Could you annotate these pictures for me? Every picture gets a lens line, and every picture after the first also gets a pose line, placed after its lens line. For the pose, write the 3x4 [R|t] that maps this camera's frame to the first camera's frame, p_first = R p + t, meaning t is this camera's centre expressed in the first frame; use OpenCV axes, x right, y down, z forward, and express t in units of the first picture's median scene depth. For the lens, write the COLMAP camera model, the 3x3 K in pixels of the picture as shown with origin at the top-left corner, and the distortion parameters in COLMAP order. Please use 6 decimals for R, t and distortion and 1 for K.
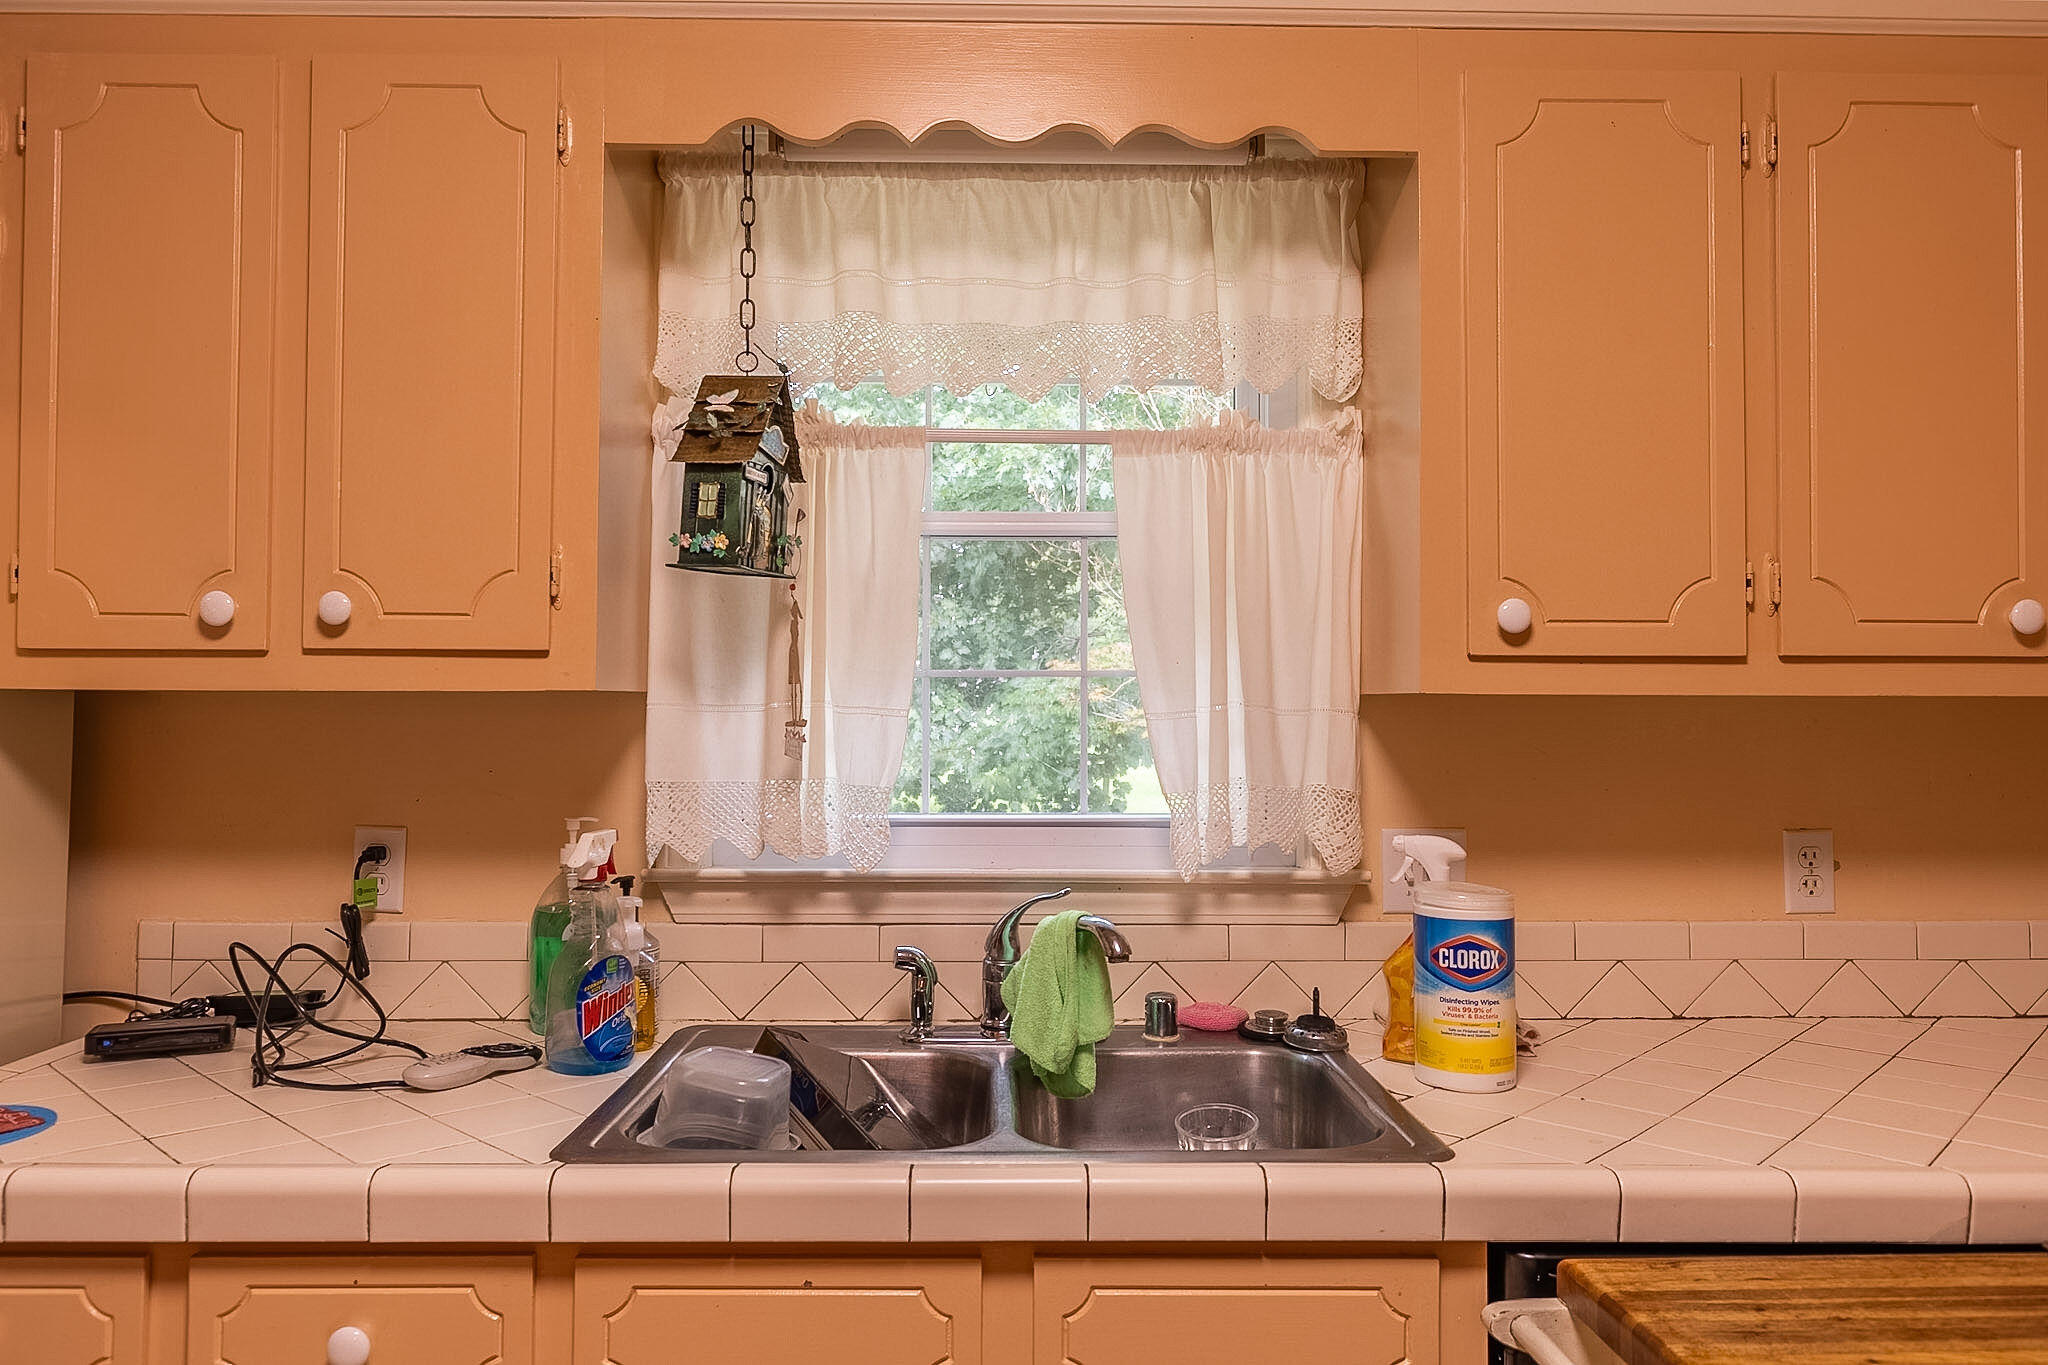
lens RADIAL K [[1341.4, 0, 1024.0], [0, 1341.4, 682.5], [0, 0, 1]] dist [-0.001894, -0.000986]
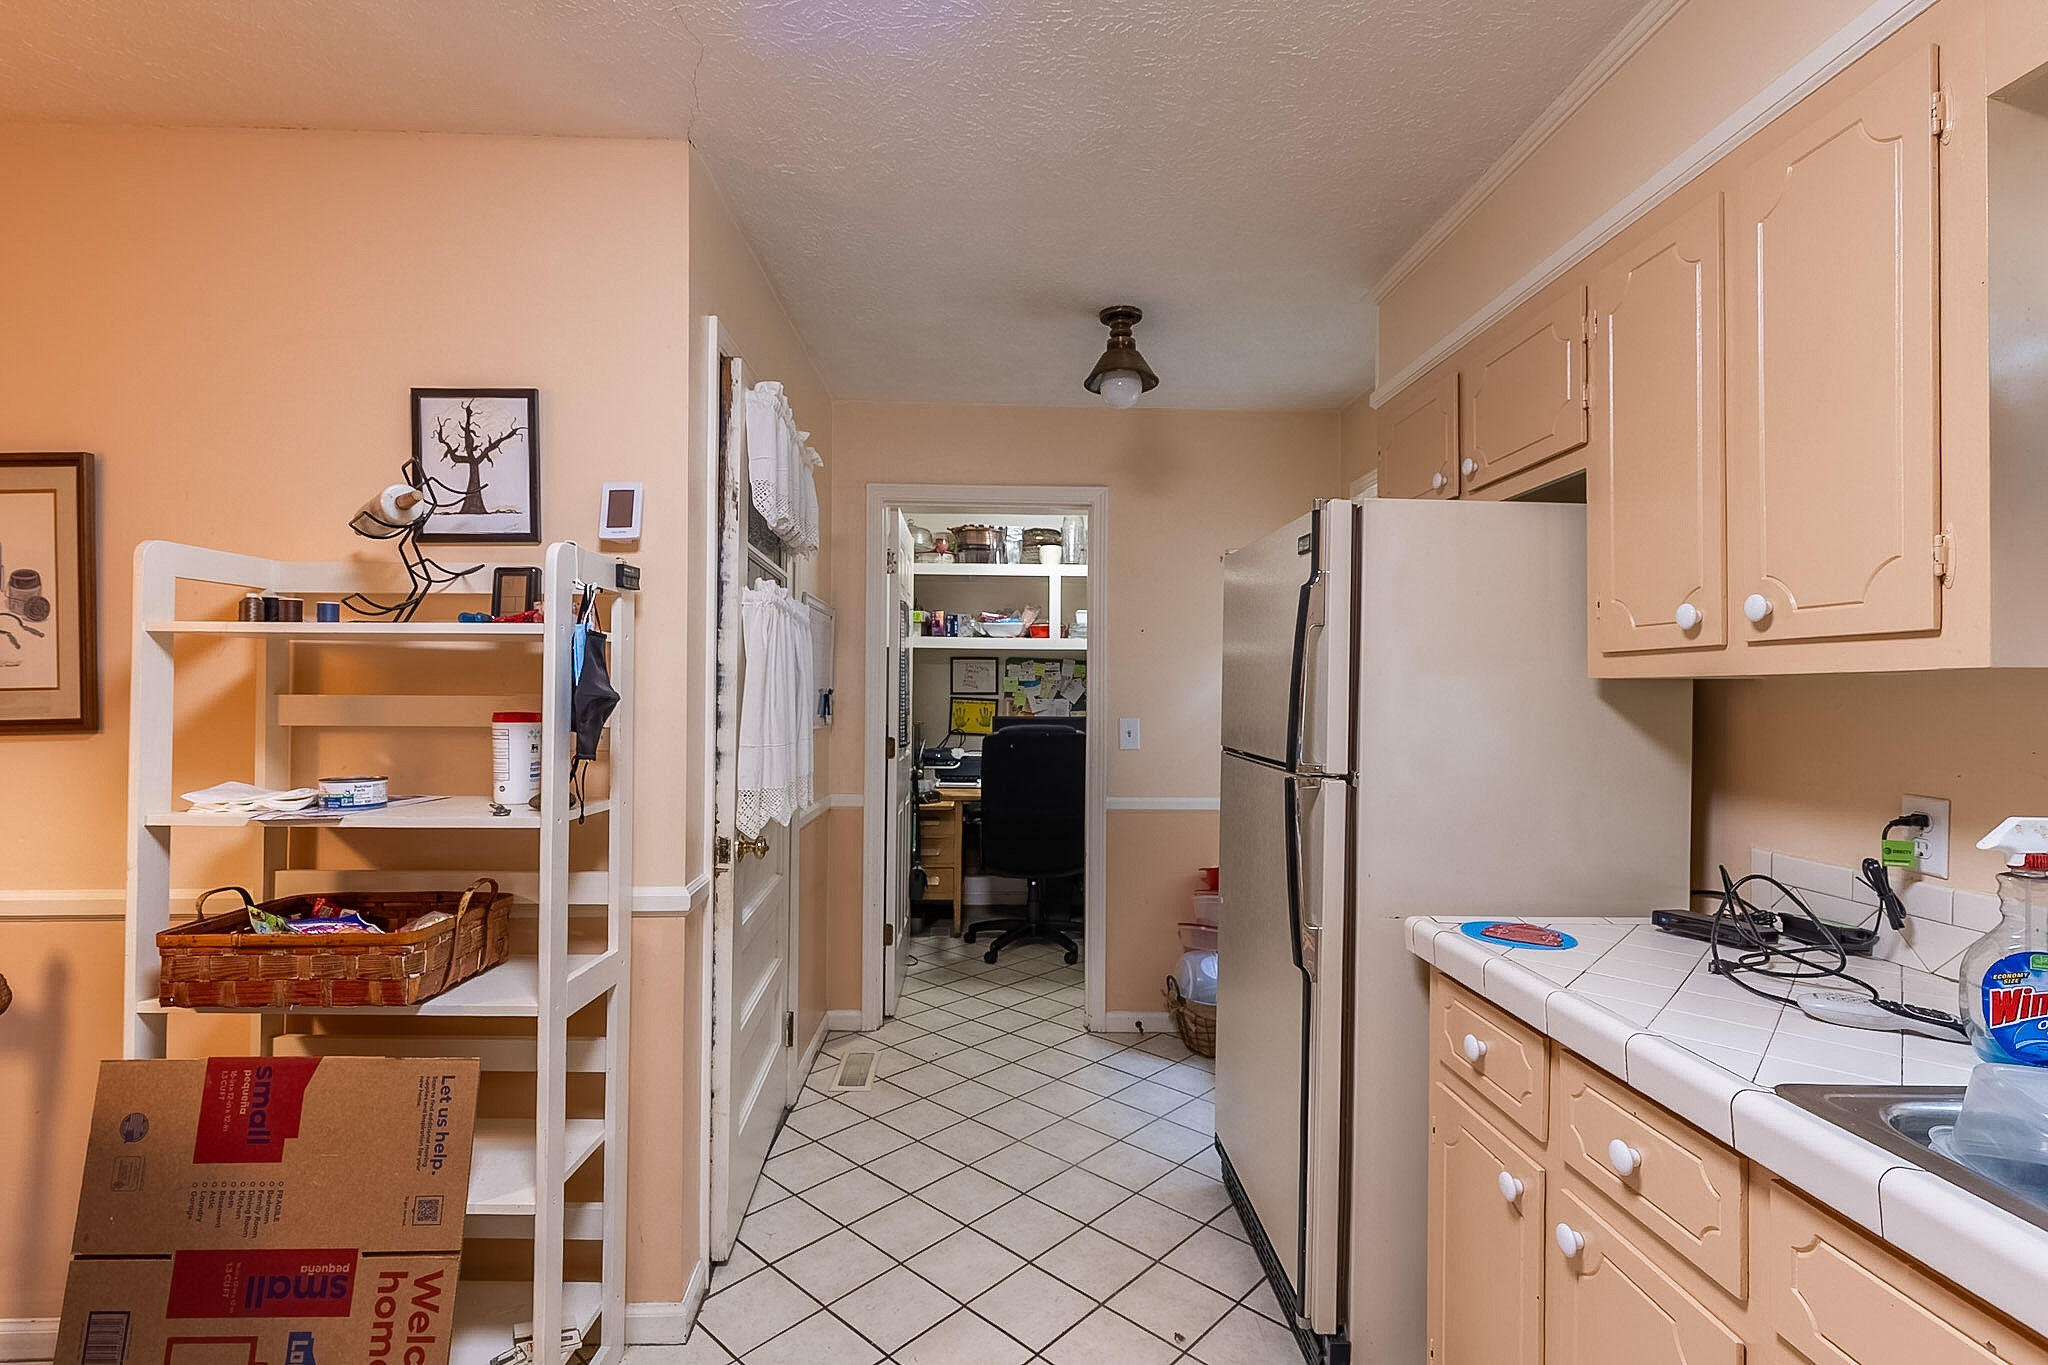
lens RADIAL K [[962.5, 0, 1024.0], [0, 962.5, 682.5], [0, 0, 1]] dist [0.001357, 0.000420]
pose [[0.012010, -0.017226, -0.999779, 0.363361], [0.016454, 0.999720, -0.017027, 0.017371], [0.999792, -0.016246, 0.012290, 0.299071]]
